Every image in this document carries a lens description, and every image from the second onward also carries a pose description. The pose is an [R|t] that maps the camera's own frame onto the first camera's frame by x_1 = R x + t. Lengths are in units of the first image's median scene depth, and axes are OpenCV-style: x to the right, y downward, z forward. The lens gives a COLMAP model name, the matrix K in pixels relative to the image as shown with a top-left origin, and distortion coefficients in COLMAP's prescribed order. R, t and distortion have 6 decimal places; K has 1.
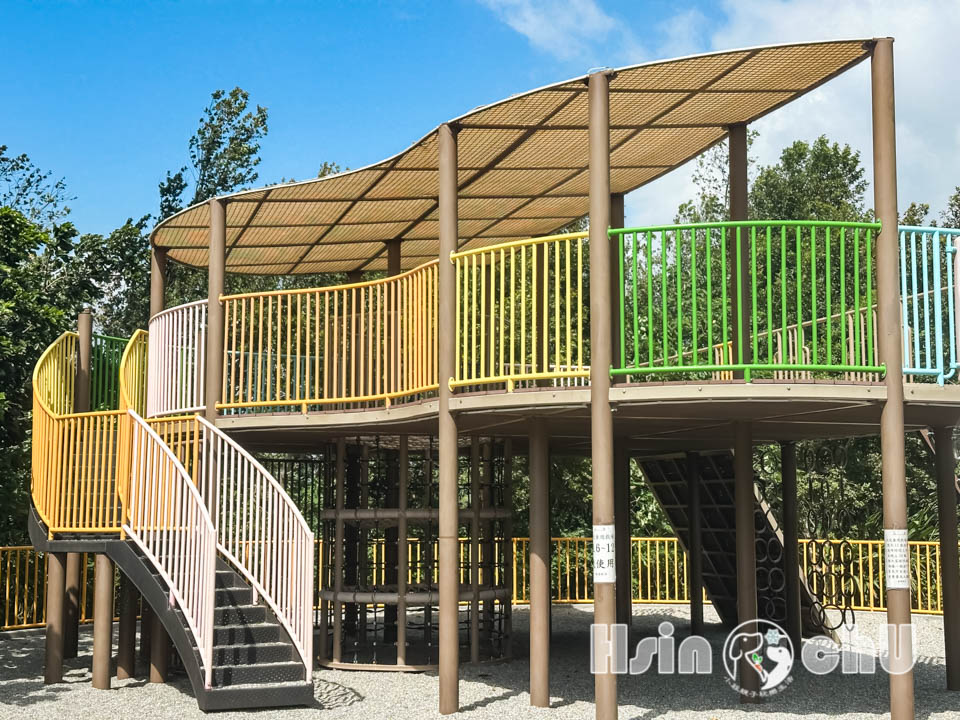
lens RADIAL K [[1469.1, 0, 480.0], [0, 1469.1, 360.0], [0, 0, 1]] dist [0.162826, -0.069907]
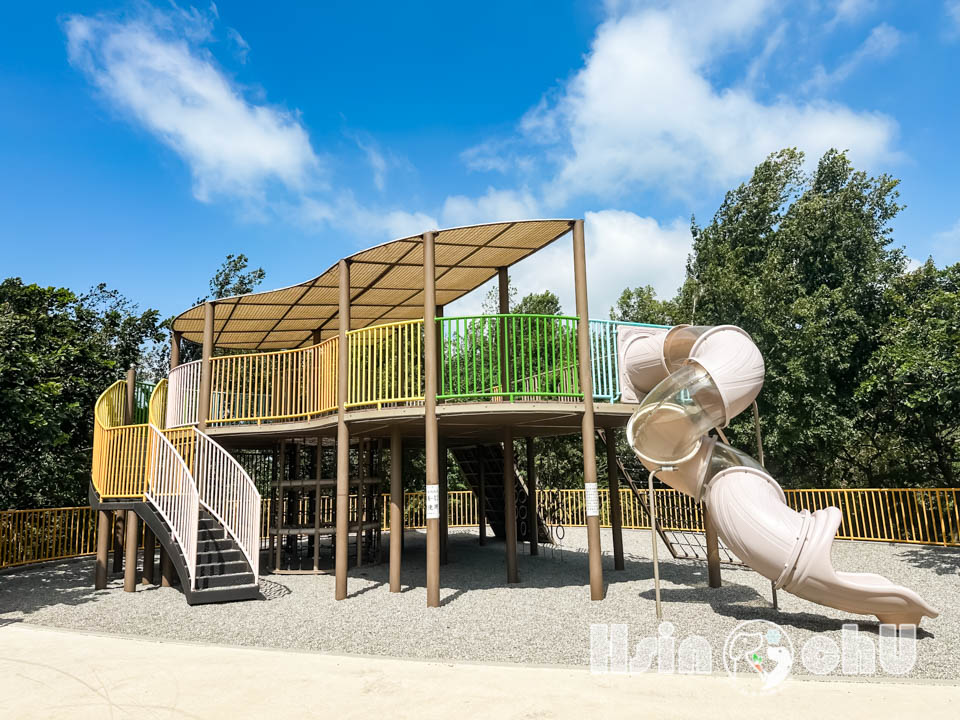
lens RADIAL K [[667.4, 0, 478.8], [0, 667.4, 365.3], [0, 0, 1]] dist [0.137431, -0.238913]
pose [[0.988751, 0.002839, 0.149545, 0.017146], [0.007339, 0.997695, -0.067463, 0.022103], [-0.149392, 0.067802, 0.986451, 0.177432]]
